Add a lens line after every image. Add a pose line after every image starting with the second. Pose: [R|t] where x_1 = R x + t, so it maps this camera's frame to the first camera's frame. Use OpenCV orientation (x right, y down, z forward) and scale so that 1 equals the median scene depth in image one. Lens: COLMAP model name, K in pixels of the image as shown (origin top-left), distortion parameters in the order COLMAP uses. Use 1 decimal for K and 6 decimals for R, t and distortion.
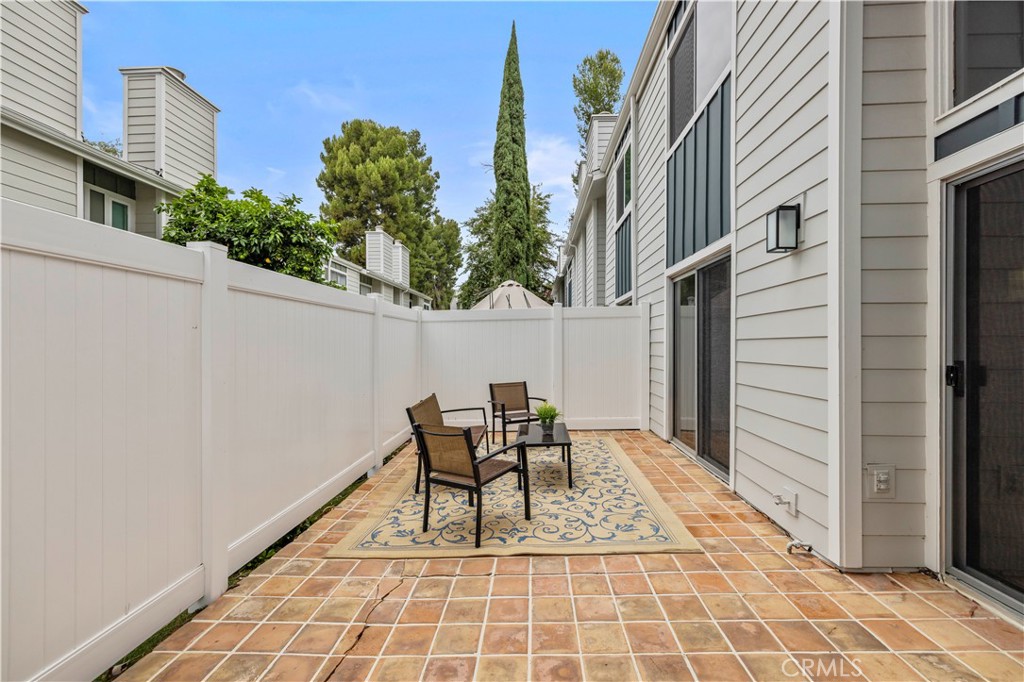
lens RADIAL K [[434.5, 0, 512.7], [0, 434.5, 347.6], [0, 0, 1]] dist [-0.004263, 0.001962]
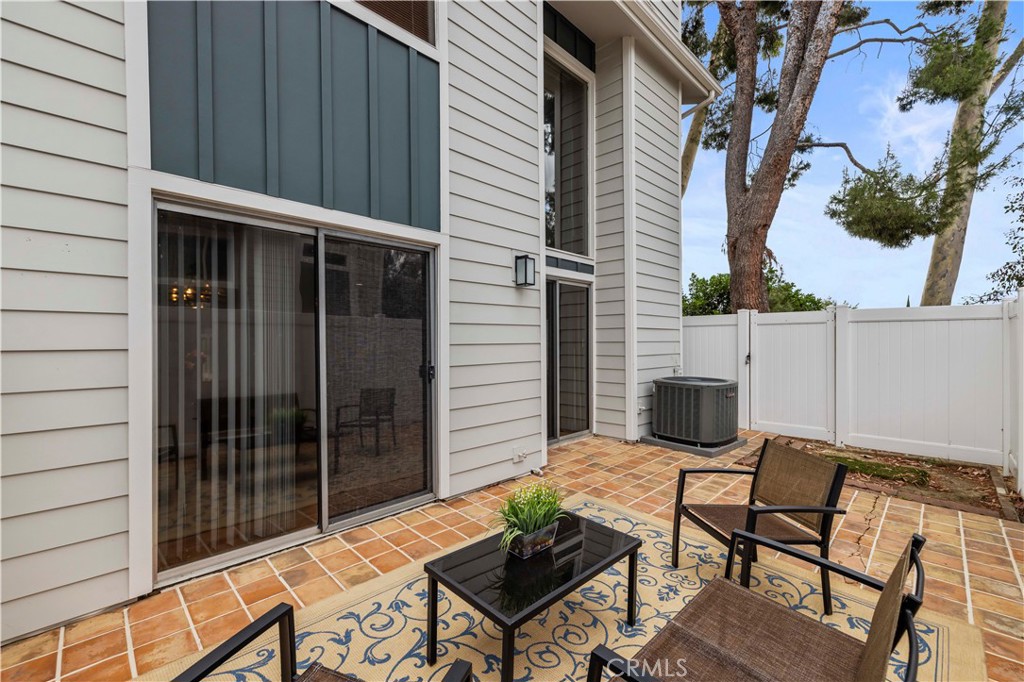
lens RADIAL K [[434.5, 0, 507.2], [0, 434.5, 342.7], [0, 0, 1]] dist [-0.004263, 0.001962]
pose [[-0.745329, 0.000617, 0.666696, -0.244630], [0.007061, 0.999951, 0.006968, -0.027635], [-0.666659, 0.009901, -0.745297, 1.621311]]
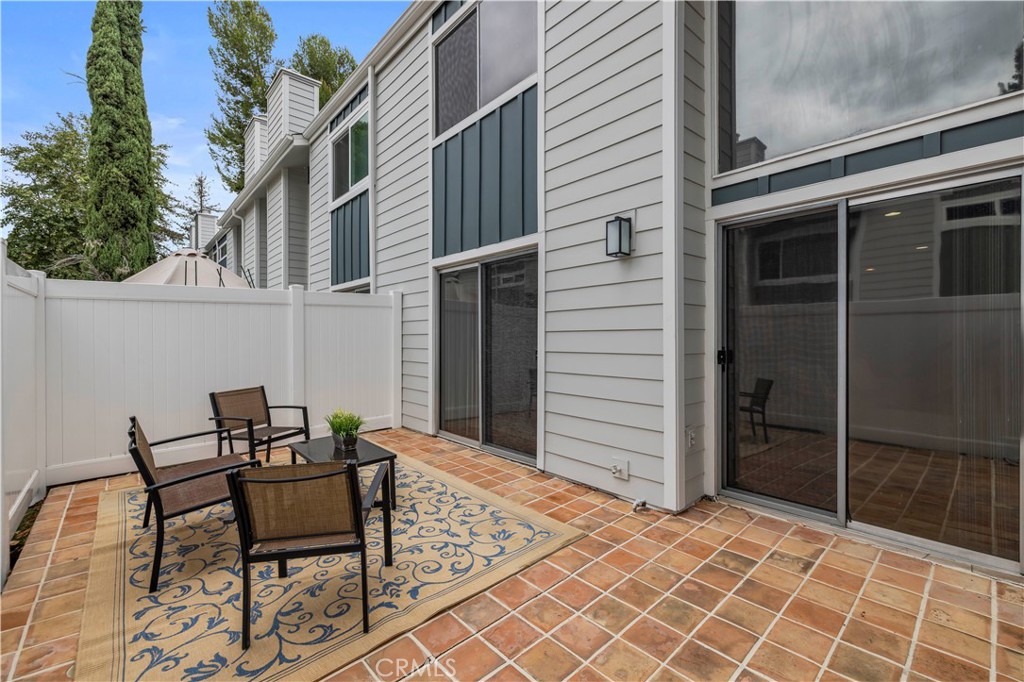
lens RADIAL K [[434.5, 0, 505.3], [0, 434.5, 340.9], [0, 0, 1]] dist [-0.004263, 0.001962]
pose [[0.720674, -0.005636, 0.693251, -0.307015], [0.005234, 0.999983, 0.002689, 0.001680], [-0.693255, 0.001690, 0.720691, 0.277947]]
